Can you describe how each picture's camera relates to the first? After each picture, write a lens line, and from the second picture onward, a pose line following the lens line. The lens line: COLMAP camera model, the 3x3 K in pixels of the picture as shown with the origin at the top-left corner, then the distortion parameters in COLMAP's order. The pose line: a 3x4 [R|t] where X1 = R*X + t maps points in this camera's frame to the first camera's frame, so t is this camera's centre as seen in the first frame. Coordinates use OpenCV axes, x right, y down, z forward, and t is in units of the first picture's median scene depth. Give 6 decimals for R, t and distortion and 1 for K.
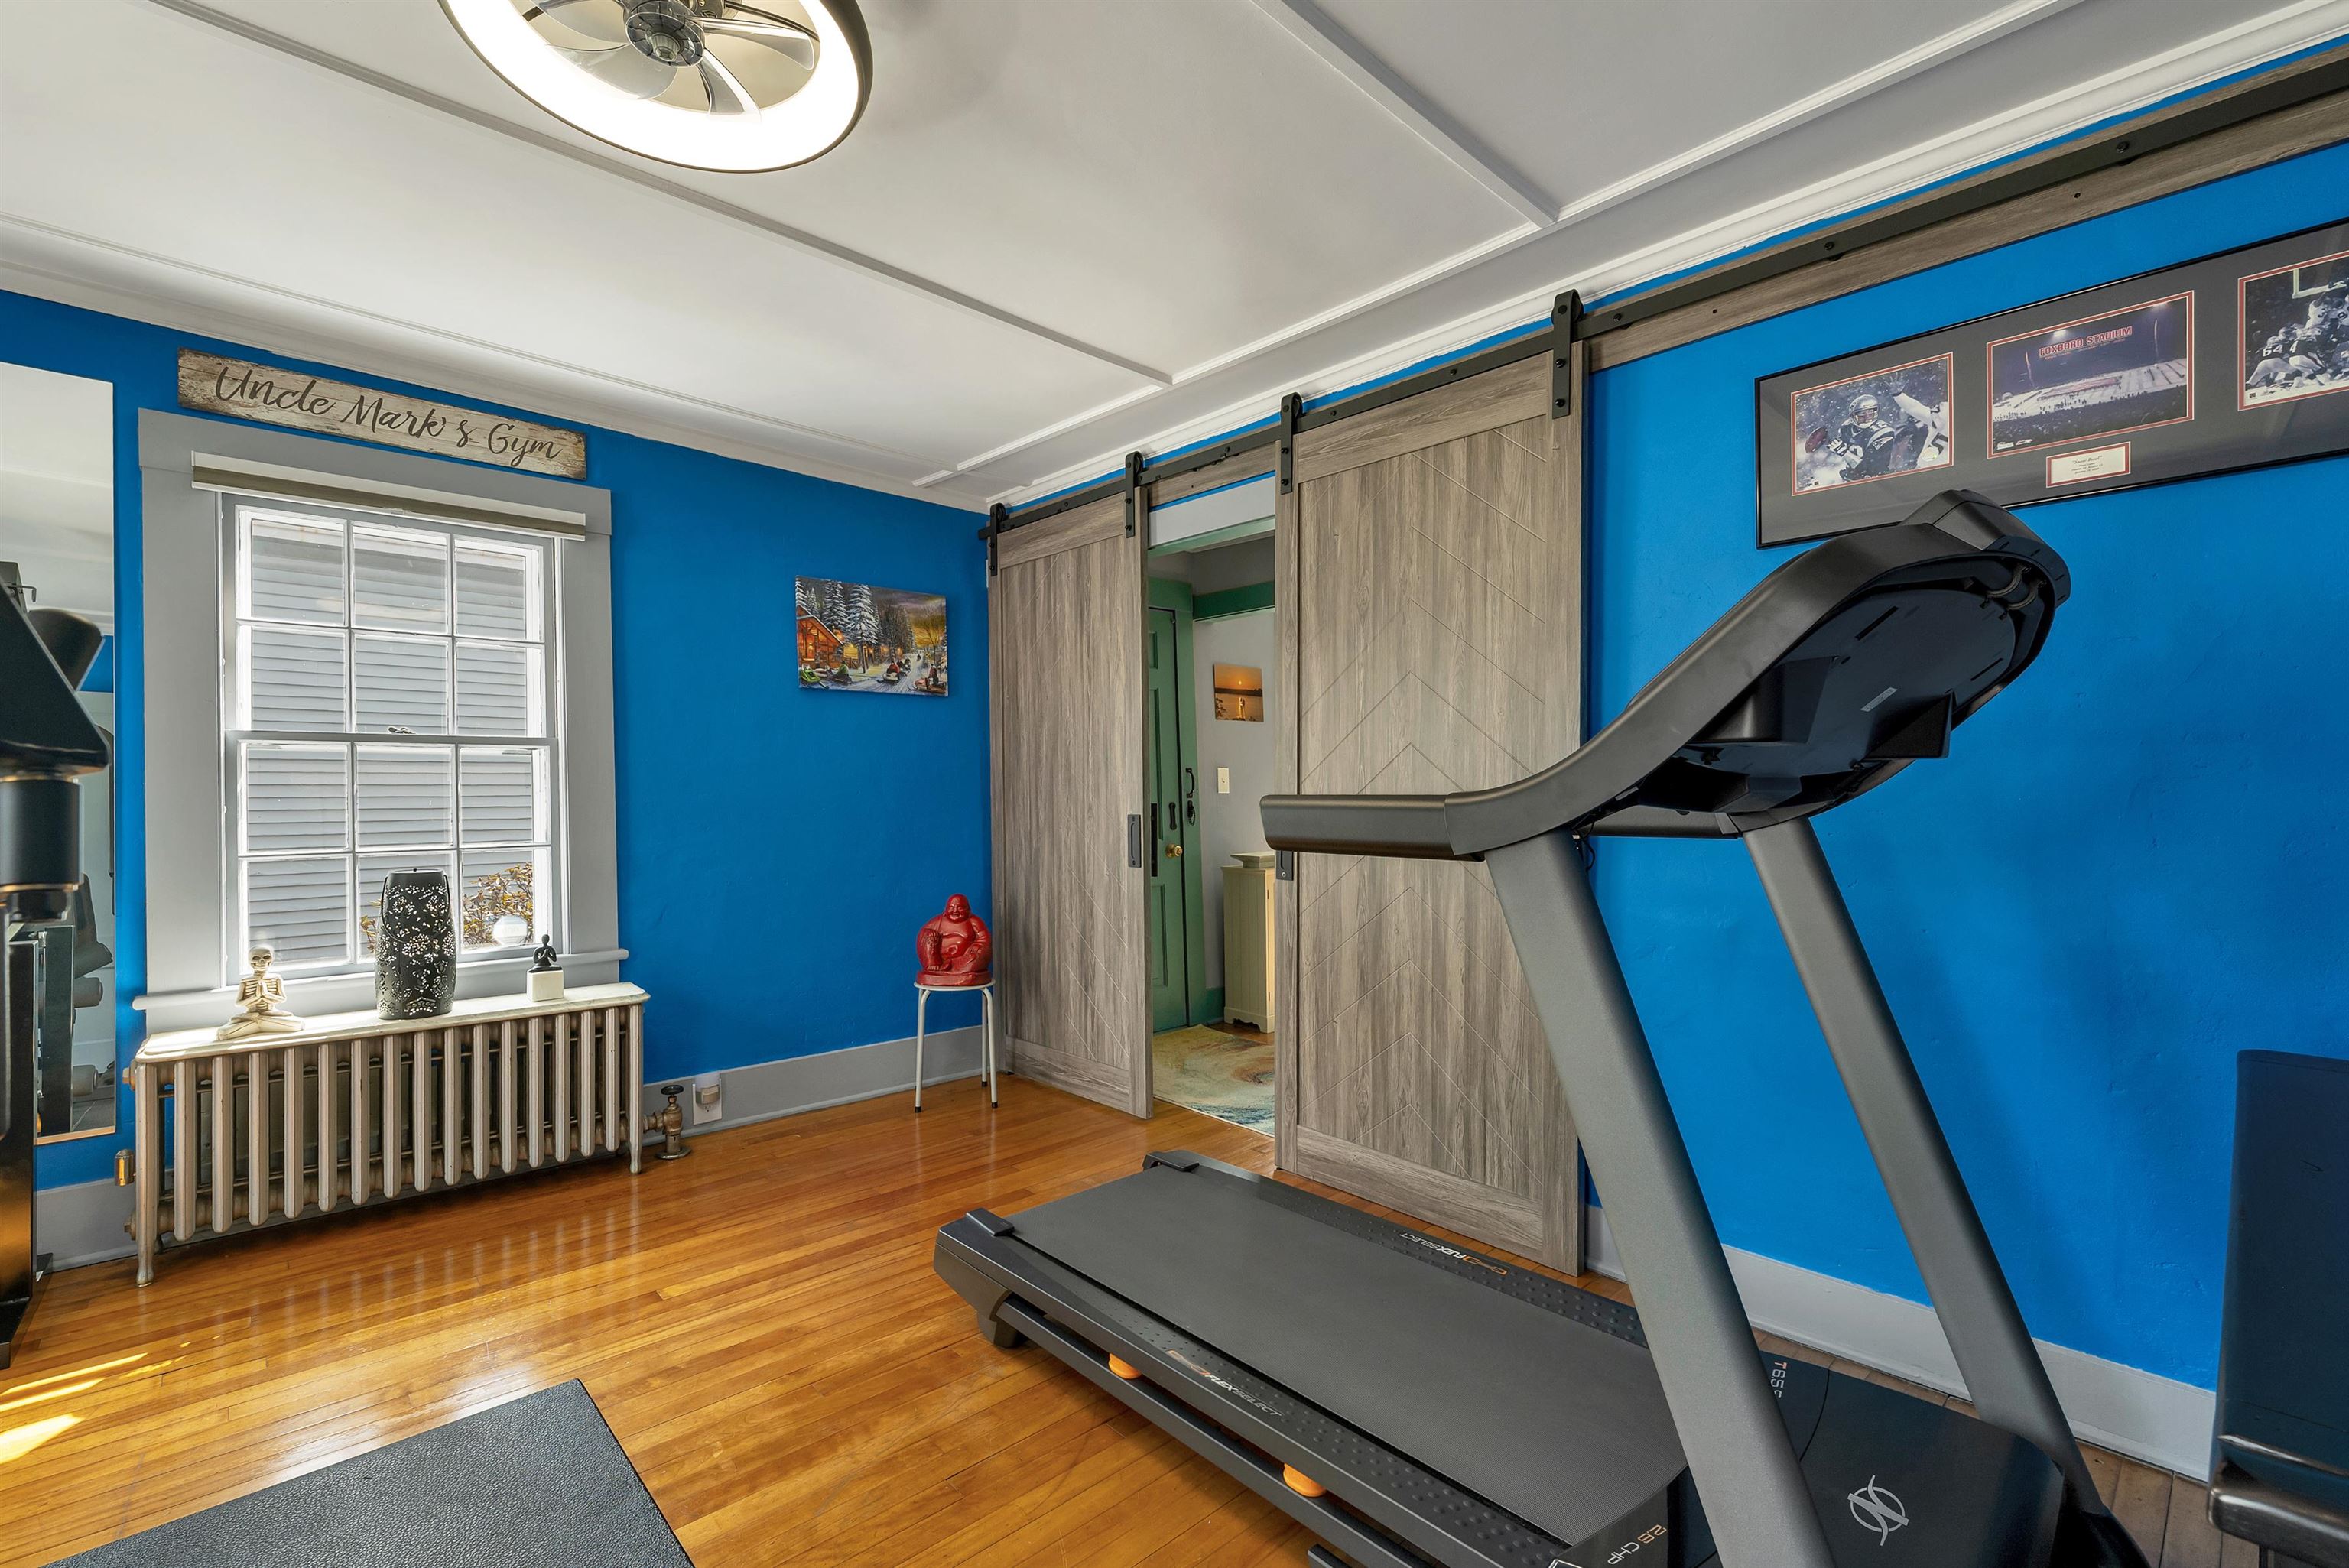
lens RADIAL K [[997.2, 0, 1160.0], [0, 997.2, 794.5], [0, 0, 1]] dist [0.008220, -0.000937]
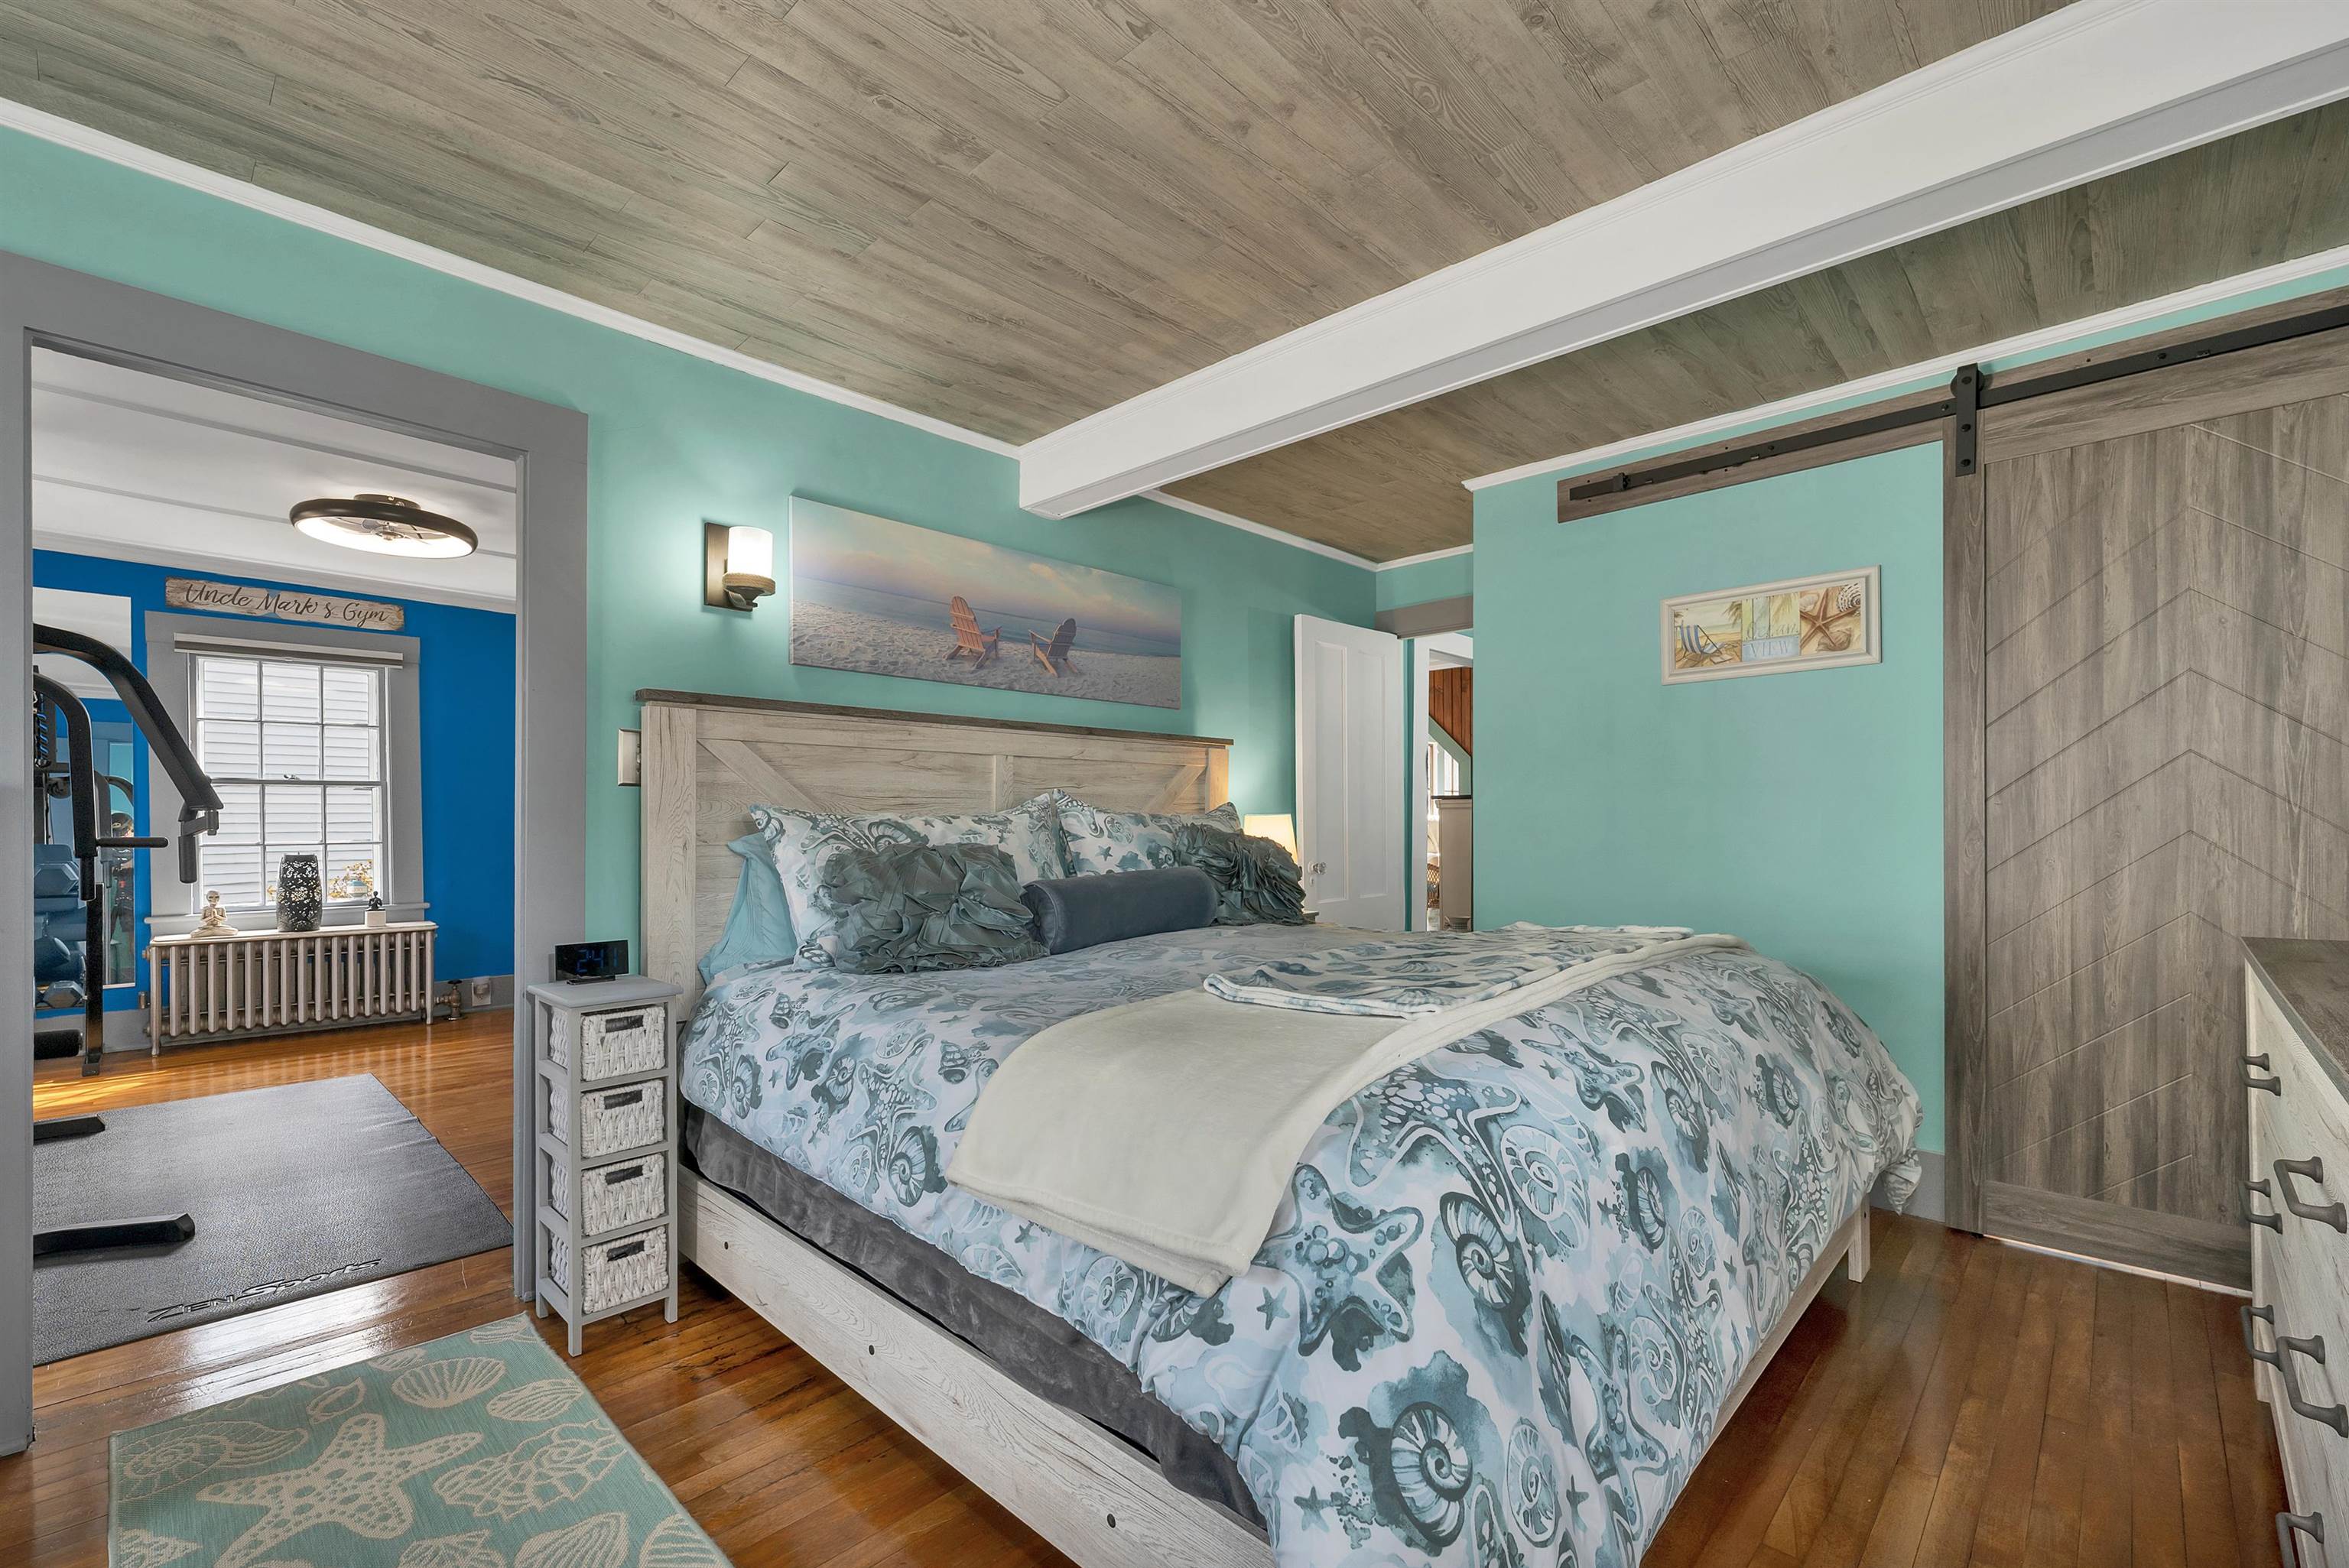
lens RADIAL K [[997.2, 0, 1168.8], [0, 997.2, 826.1], [0, 0, 1]] dist [0.008220, -0.000937]
pose [[0.997928, 0.002858, 0.064273, 0.751358], [-0.003200, 0.999981, 0.005222, 0.008785], [-0.064256, -0.005417, 0.997919, -0.965411]]
